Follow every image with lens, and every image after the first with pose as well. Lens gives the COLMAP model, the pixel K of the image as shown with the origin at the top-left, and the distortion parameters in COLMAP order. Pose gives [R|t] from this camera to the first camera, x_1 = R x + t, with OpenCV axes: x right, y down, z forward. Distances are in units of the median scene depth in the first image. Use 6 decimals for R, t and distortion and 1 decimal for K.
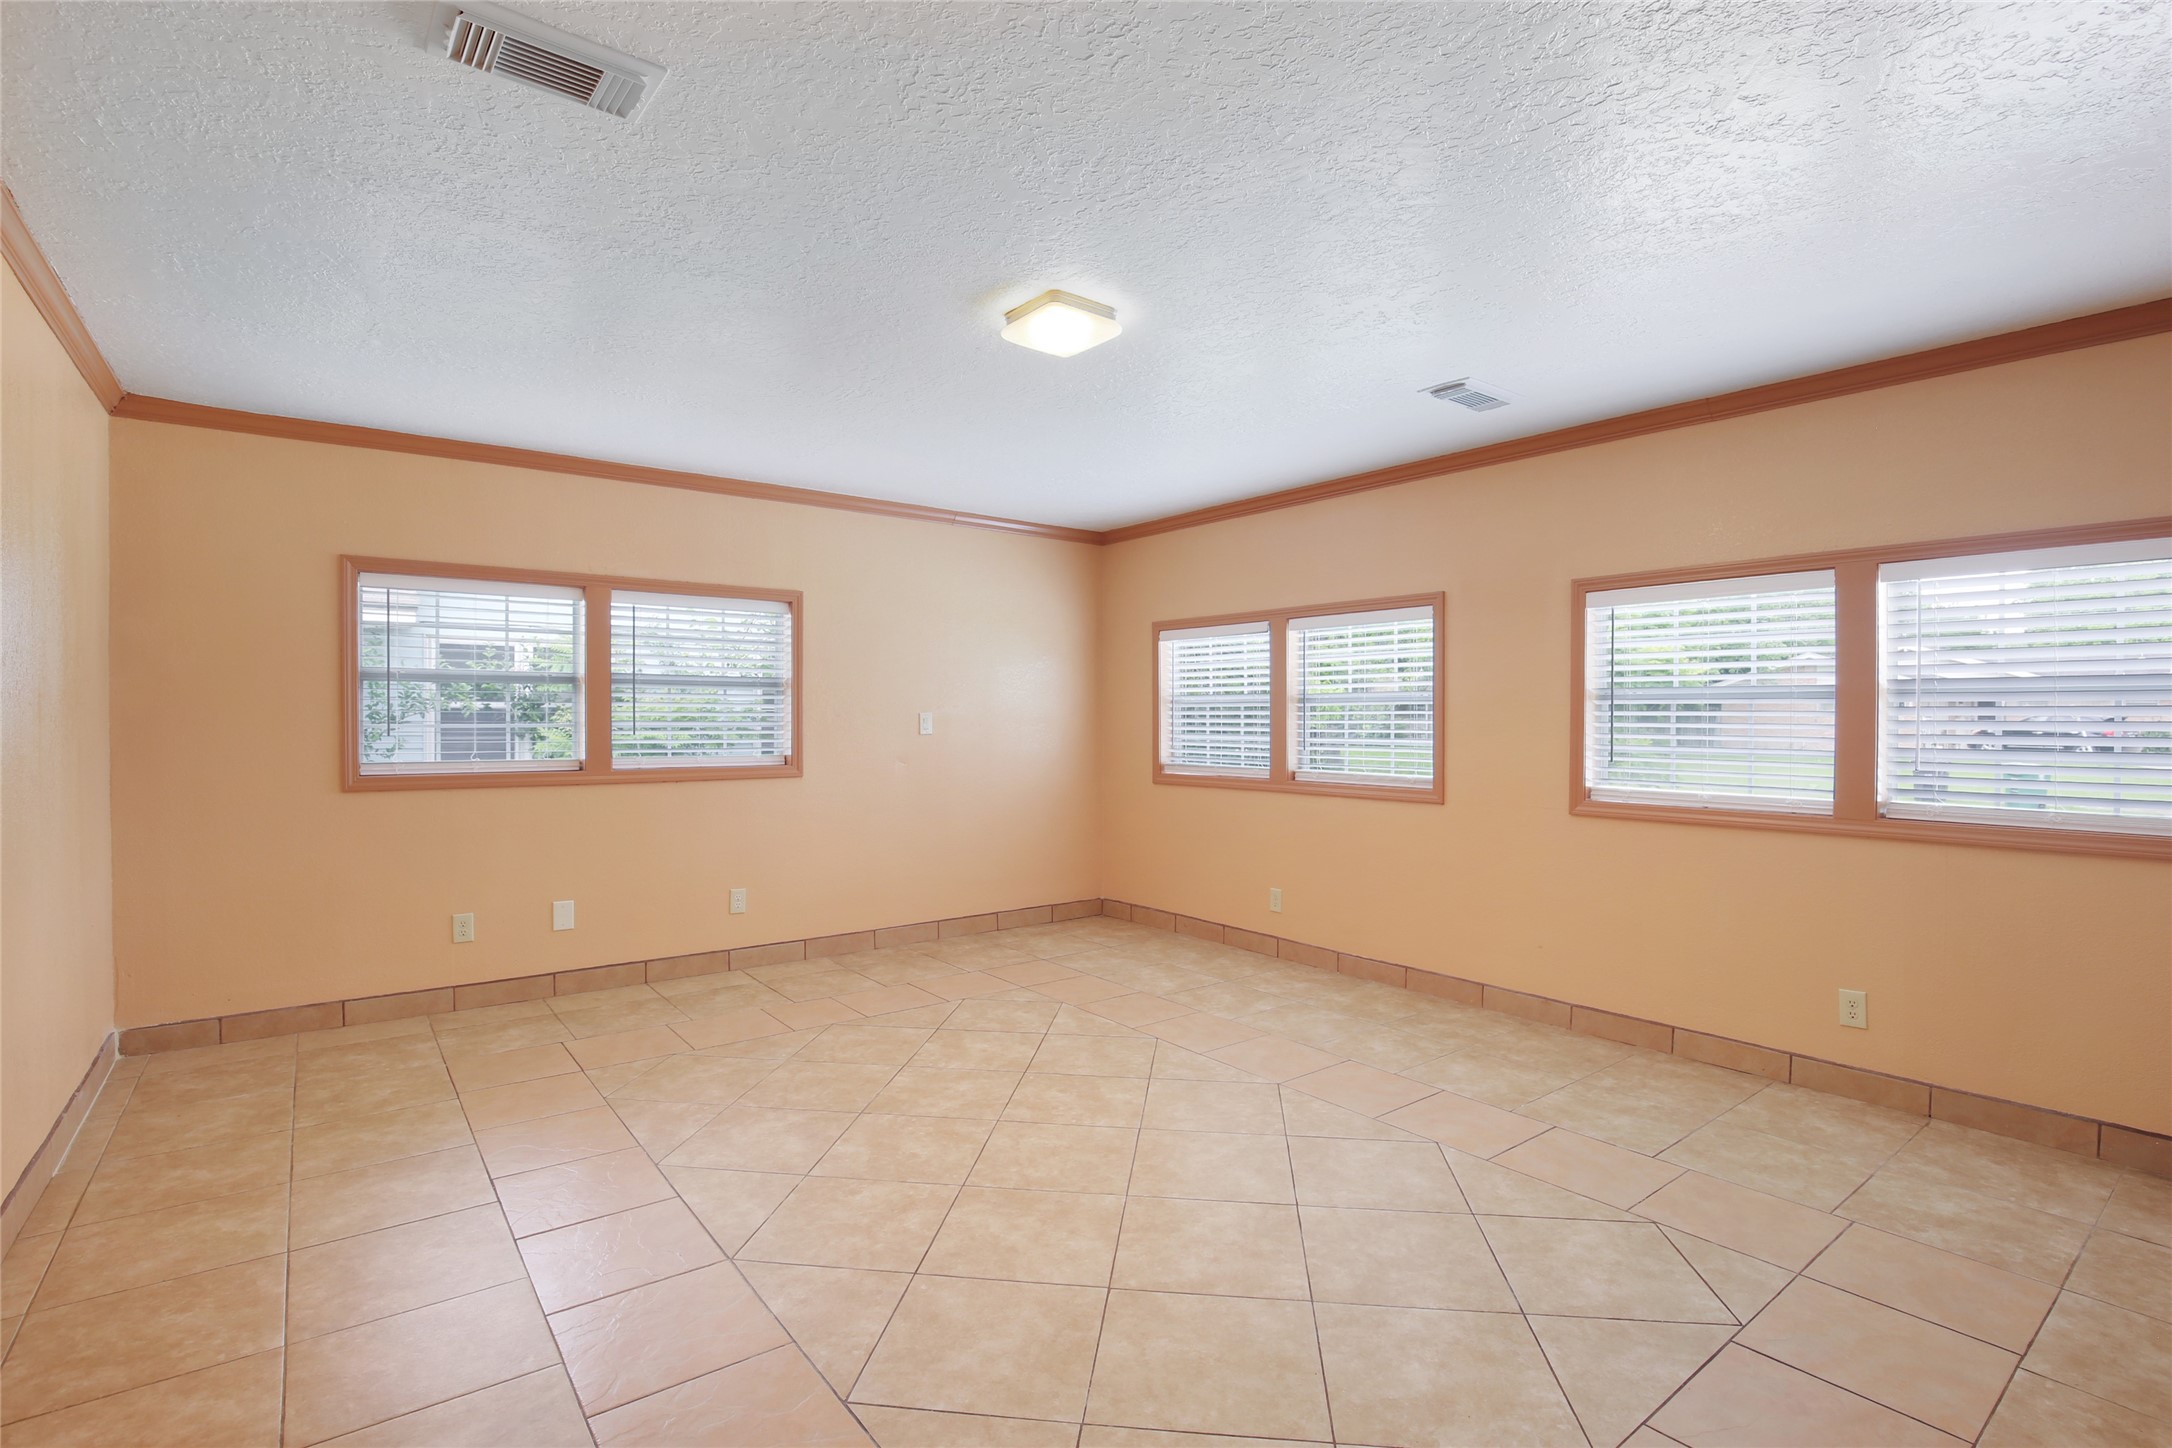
lens RADIAL K [[1013.1, 0, 1089.4], [0, 1013.1, 715.0], [0, 0, 1]] dist [-0.039470, 0.009542]
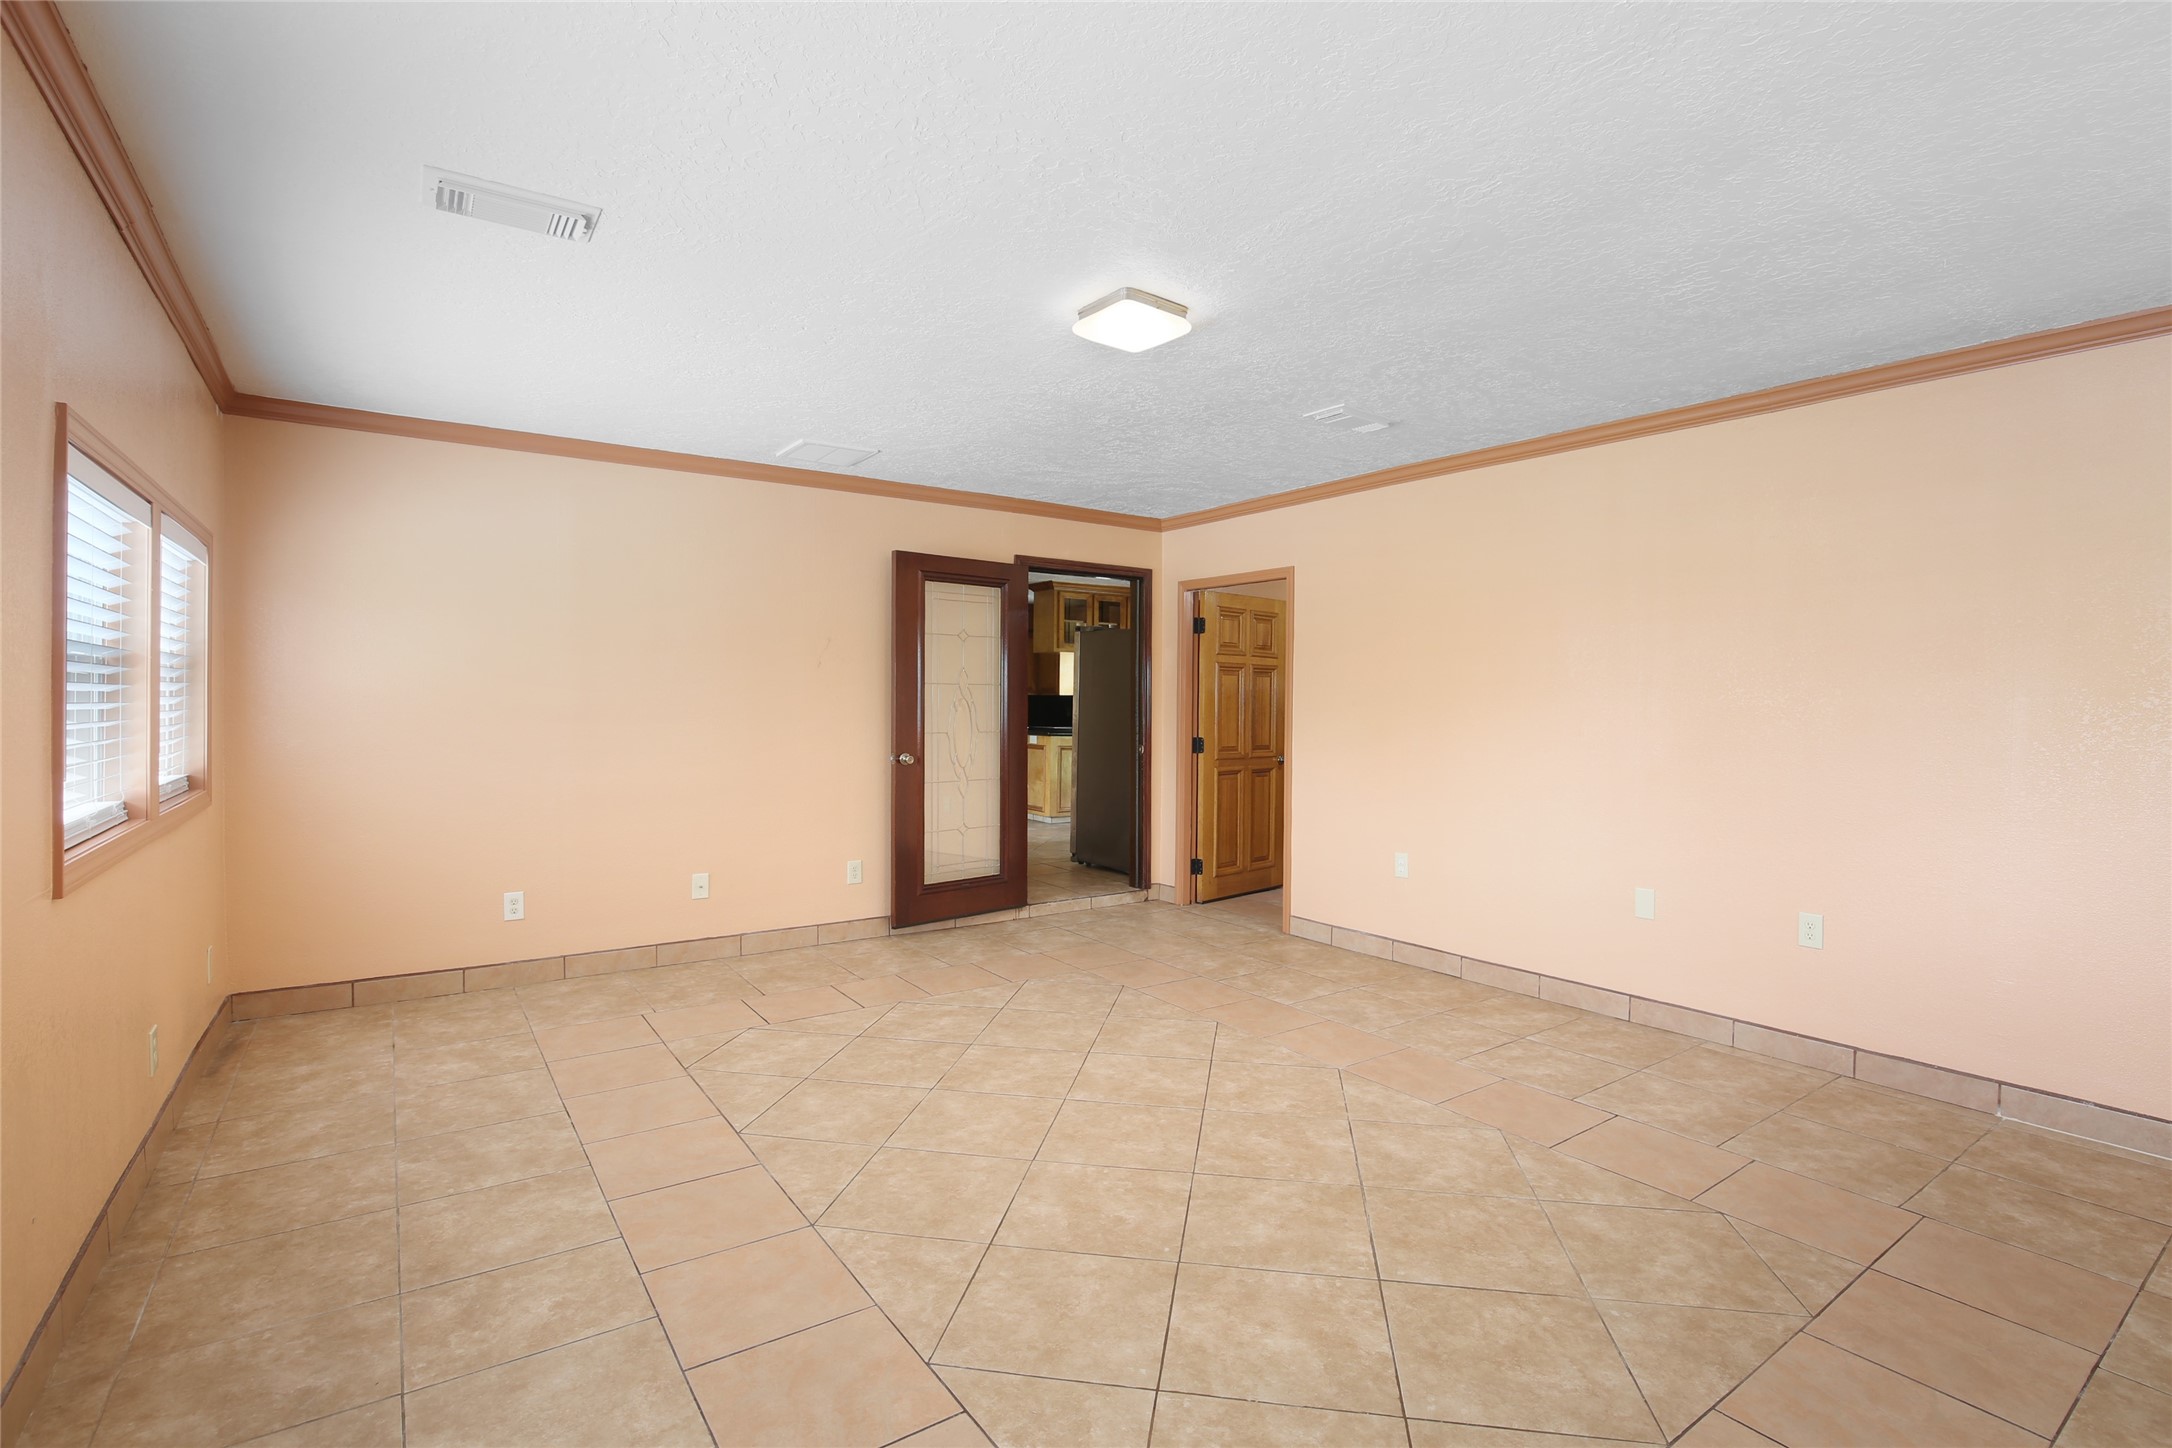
lens RADIAL K [[1013.1, 0, 1089.4], [0, 1013.1, 715.0], [0, 0, 1]] dist [-0.039470, 0.009542]
pose [[-0.998739, -0.012604, 0.048586, -0.038273], [-0.011967, 0.999839, 0.013366, -0.001051], [-0.048747, 0.012767, -0.998730, 1.863233]]
